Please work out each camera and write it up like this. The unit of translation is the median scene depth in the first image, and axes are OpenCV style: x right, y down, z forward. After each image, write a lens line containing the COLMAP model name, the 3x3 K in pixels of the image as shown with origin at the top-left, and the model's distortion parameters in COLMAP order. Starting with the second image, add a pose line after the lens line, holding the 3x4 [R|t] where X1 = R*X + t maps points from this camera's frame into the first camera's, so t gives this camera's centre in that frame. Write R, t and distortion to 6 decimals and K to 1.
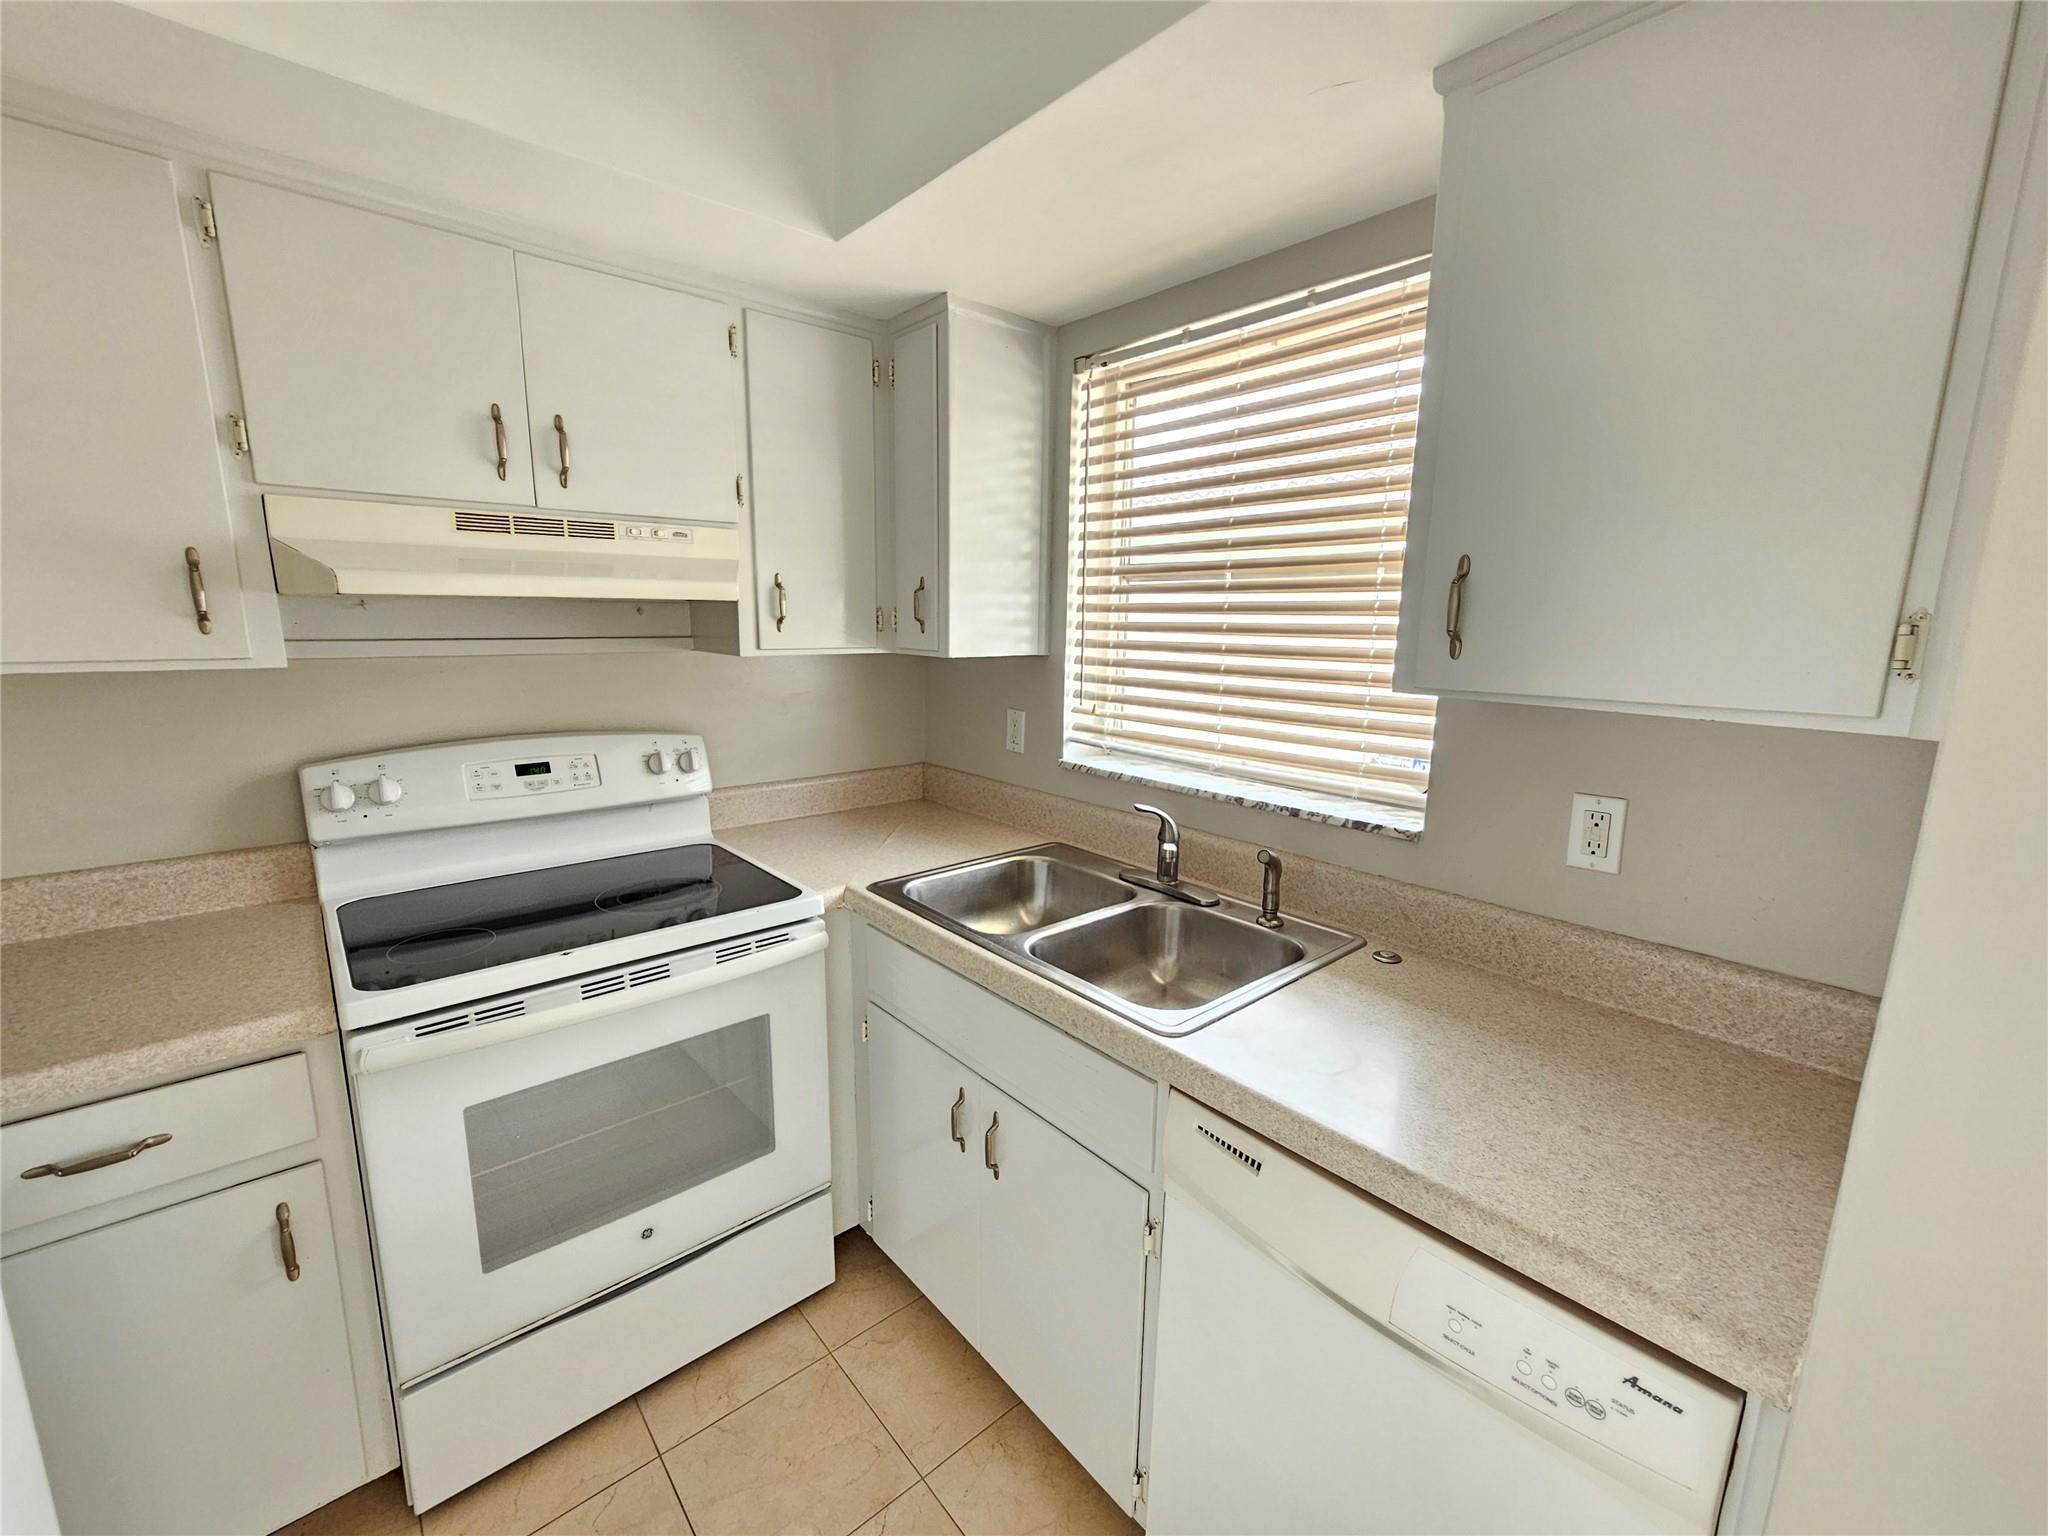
lens RADIAL K [[838.8, 0, 1026.8], [0, 838.8, 775.7], [0, 0, 1]] dist [-0.003016, 0.000261]
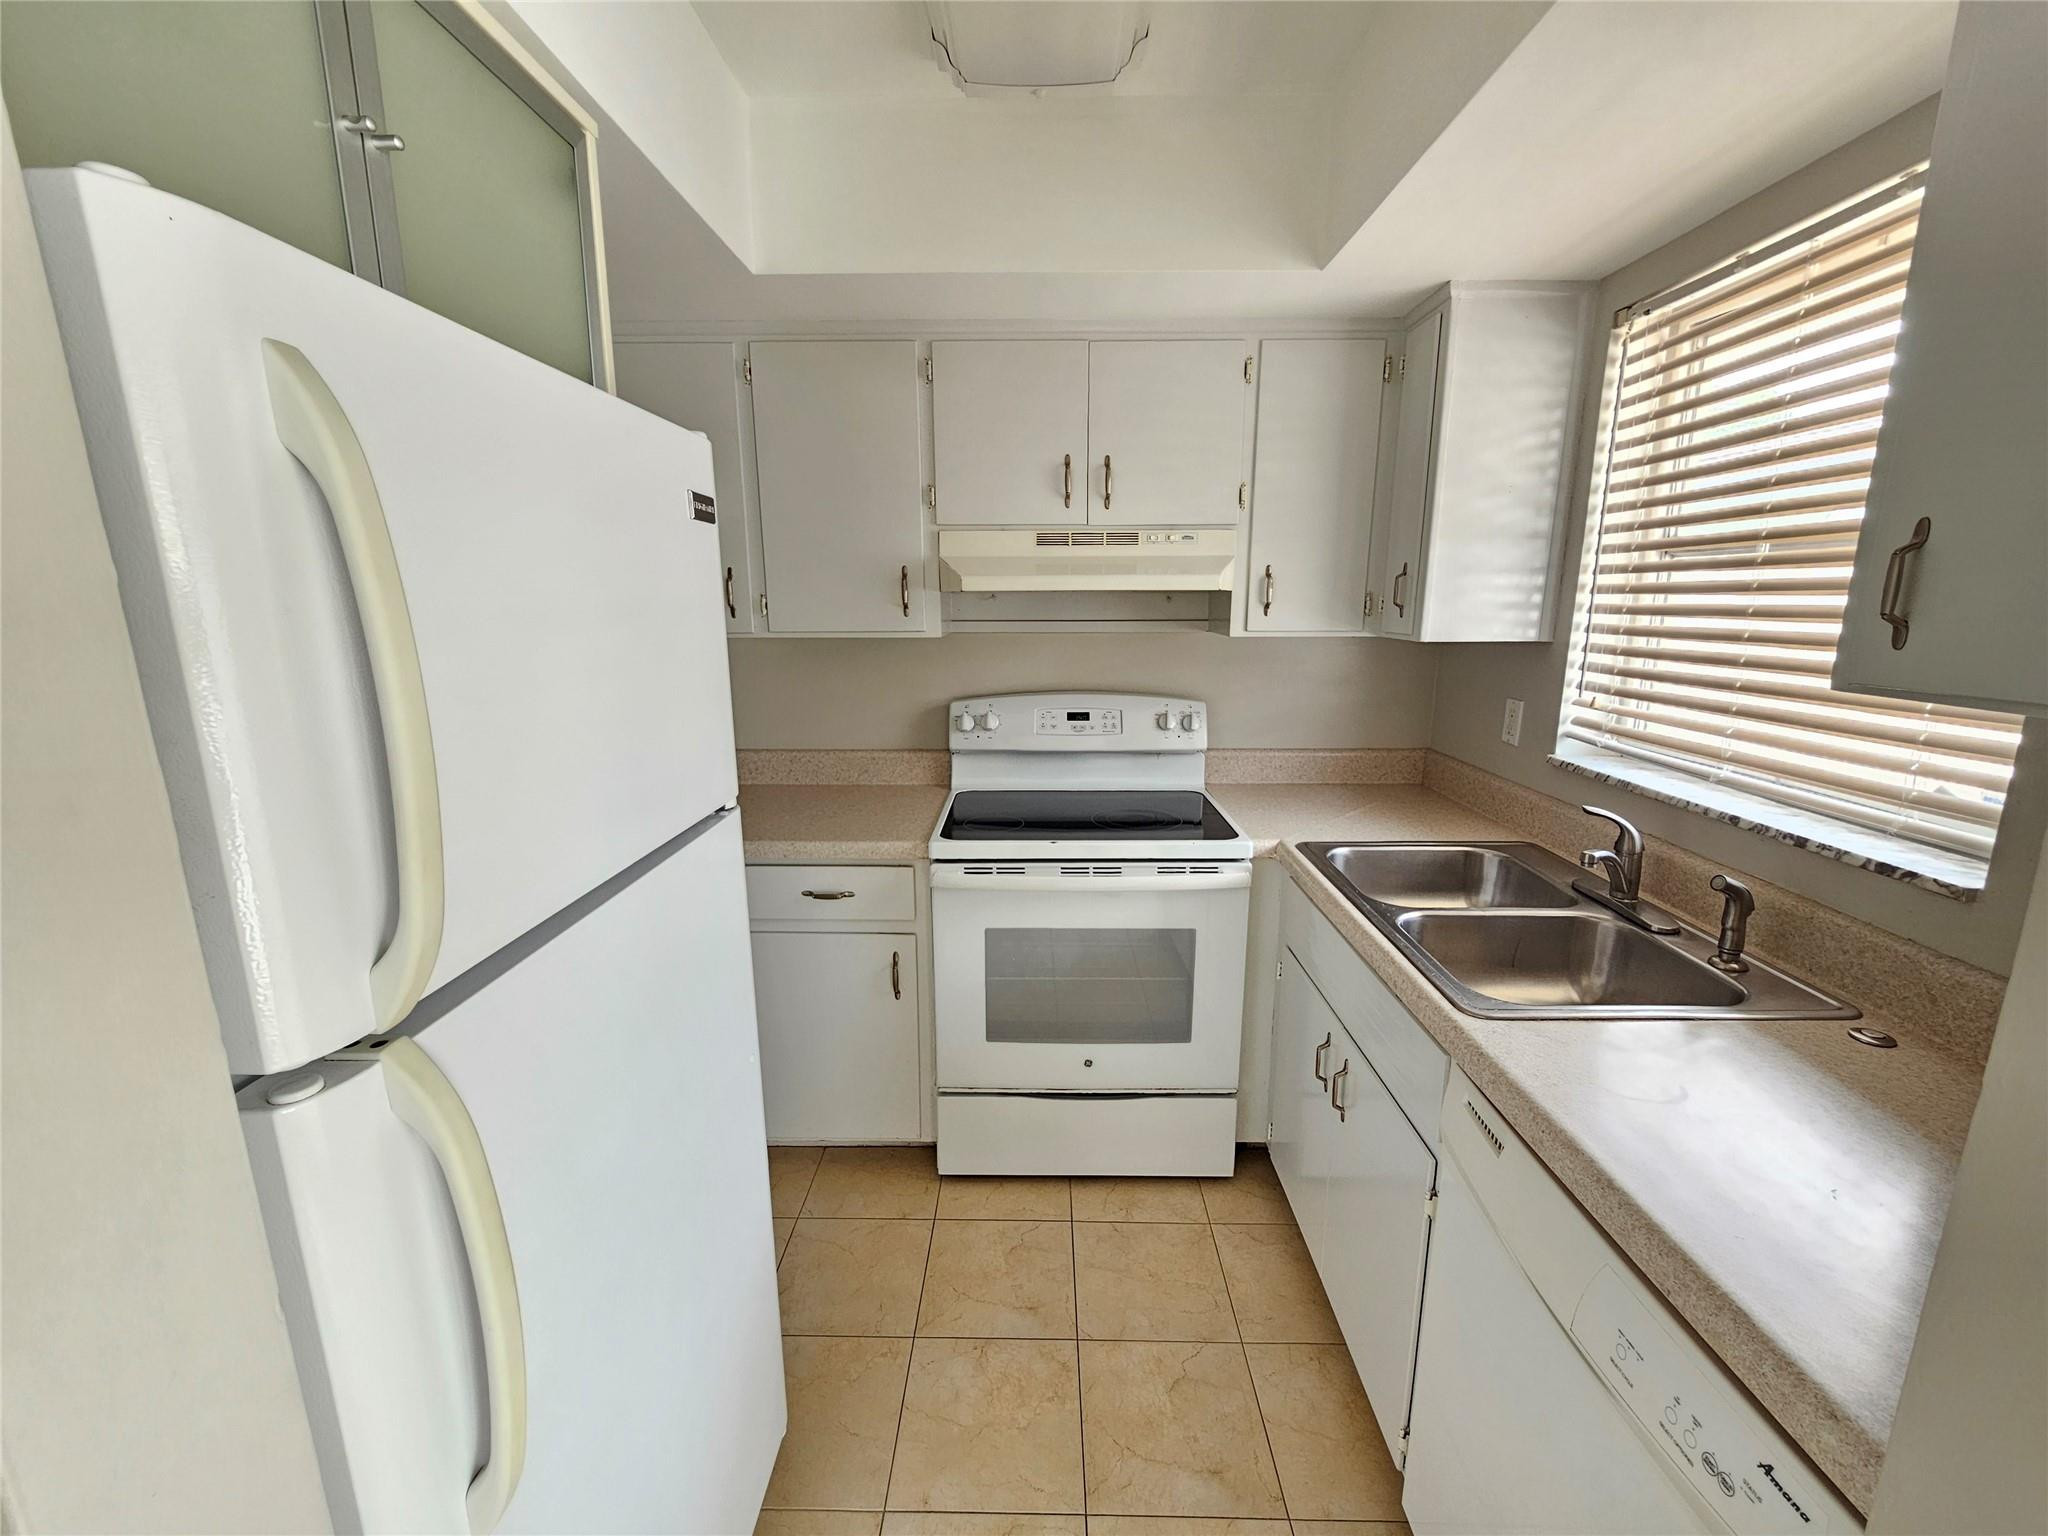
lens RADIAL K [[838.8, 0, 1026.8], [0, 838.8, 775.7], [0, 0, 1]] dist [-0.003016, 0.000261]
pose [[0.743416, 0.124768, -0.657089, 0.277083], [-0.113786, 0.991718, 0.059572, 0.016845], [0.659080, 0.030481, 0.751455, -0.085289]]
